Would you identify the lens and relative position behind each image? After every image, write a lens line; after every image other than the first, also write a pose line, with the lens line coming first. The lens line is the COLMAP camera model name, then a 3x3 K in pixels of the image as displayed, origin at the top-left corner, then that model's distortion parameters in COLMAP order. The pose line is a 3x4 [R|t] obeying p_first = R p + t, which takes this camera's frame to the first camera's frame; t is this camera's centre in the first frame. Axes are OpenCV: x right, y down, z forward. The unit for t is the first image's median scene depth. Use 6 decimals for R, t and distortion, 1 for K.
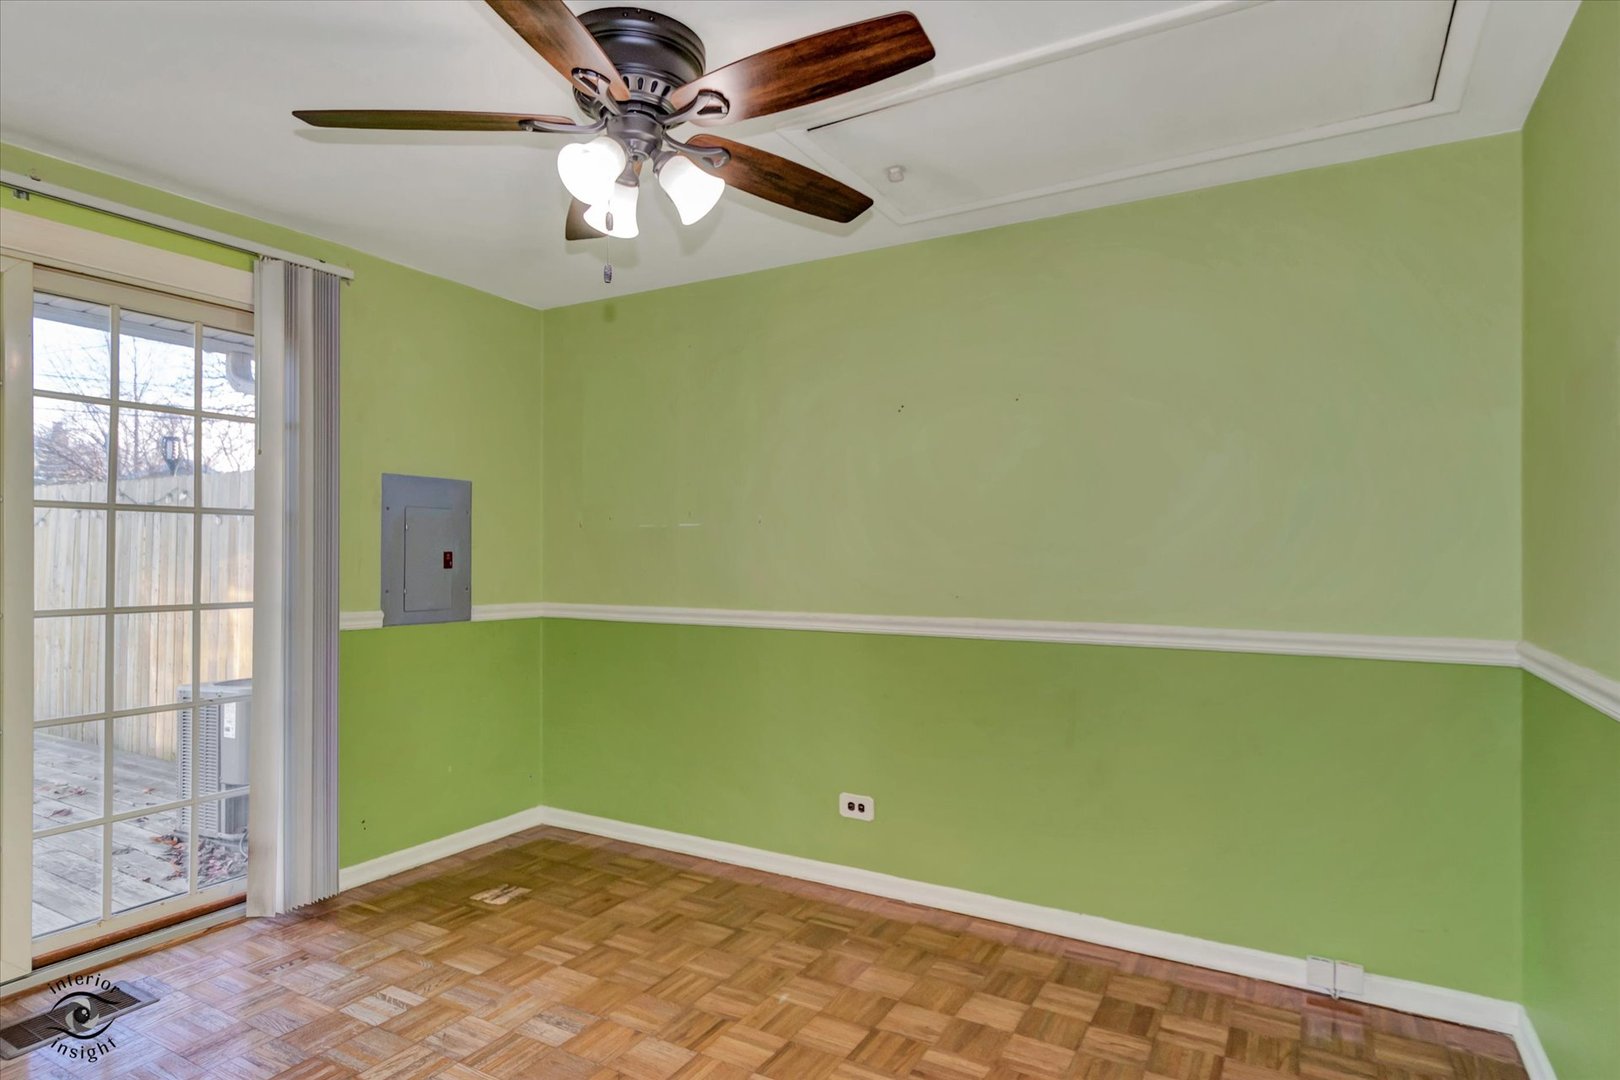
lens RADIAL K [[874.7, 0, 819.2], [0, 874.7, 540.2], [0, 0, 1]] dist [0.001934, -0.000375]
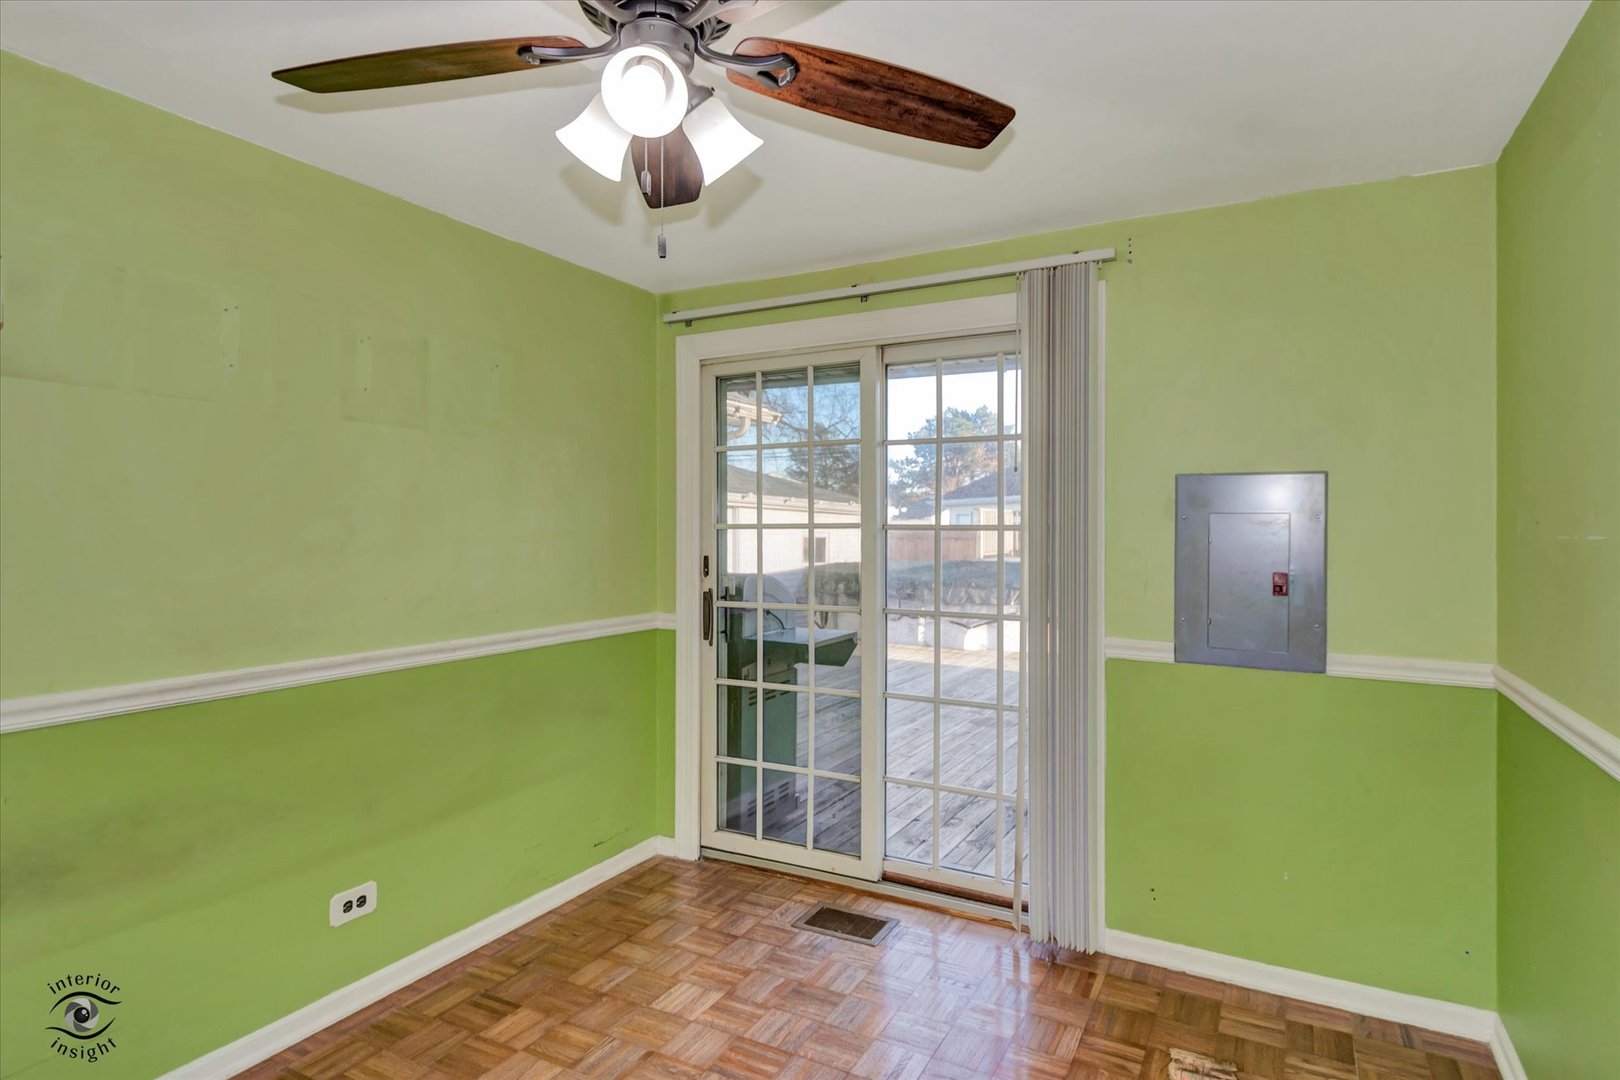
lens RADIAL K [[864.5, 0, 800.1], [0, 864.5, 529.2], [0, 0, 1]] dist [0.009408, -0.001553]
pose [[0.021737, -0.006604, -0.999742, 0.398357], [0.010434, 0.999925, -0.006378, -0.031198], [0.999709, -0.010293, 0.021805, 0.831539]]
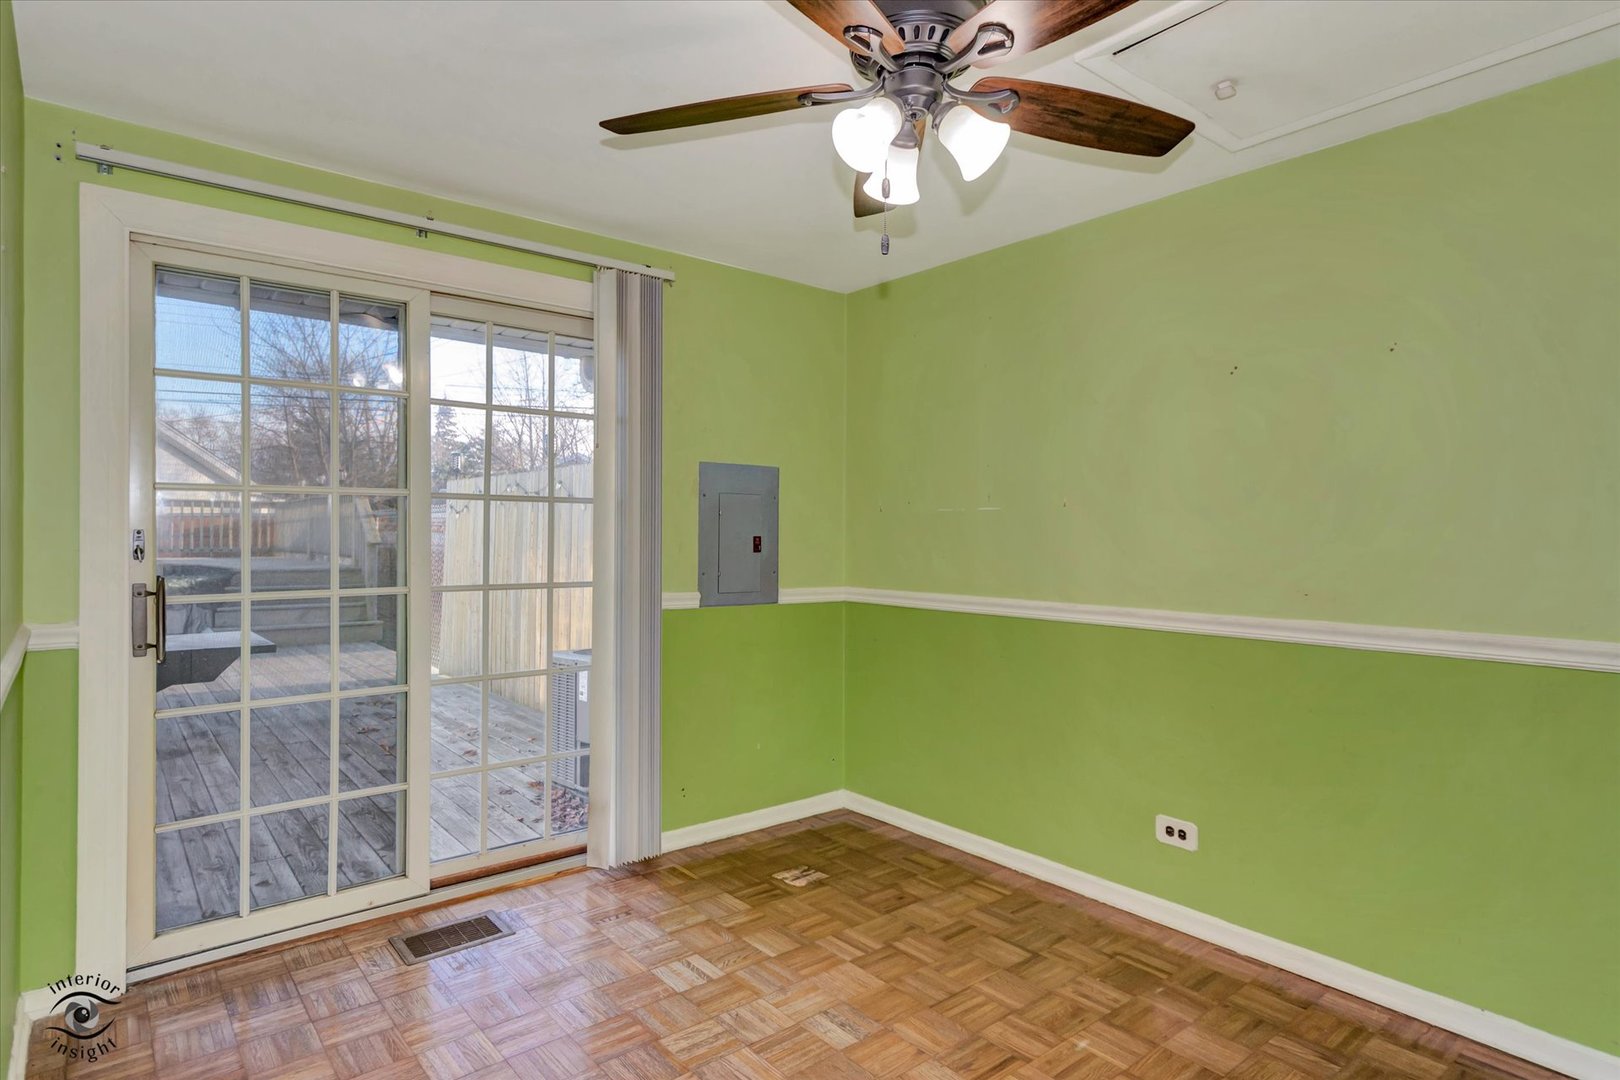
lens RADIAL K [[891.6, 0, 830.8], [0, 891.6, 533.5], [0, 0, 1]] dist [0.017482, -0.008718]
pose [[0.941473, 0.001512, -0.337086, 0.018889], [0.003182, 0.999905, 0.013374, -0.005541], [0.337074, -0.013664, 0.941379, 0.051128]]
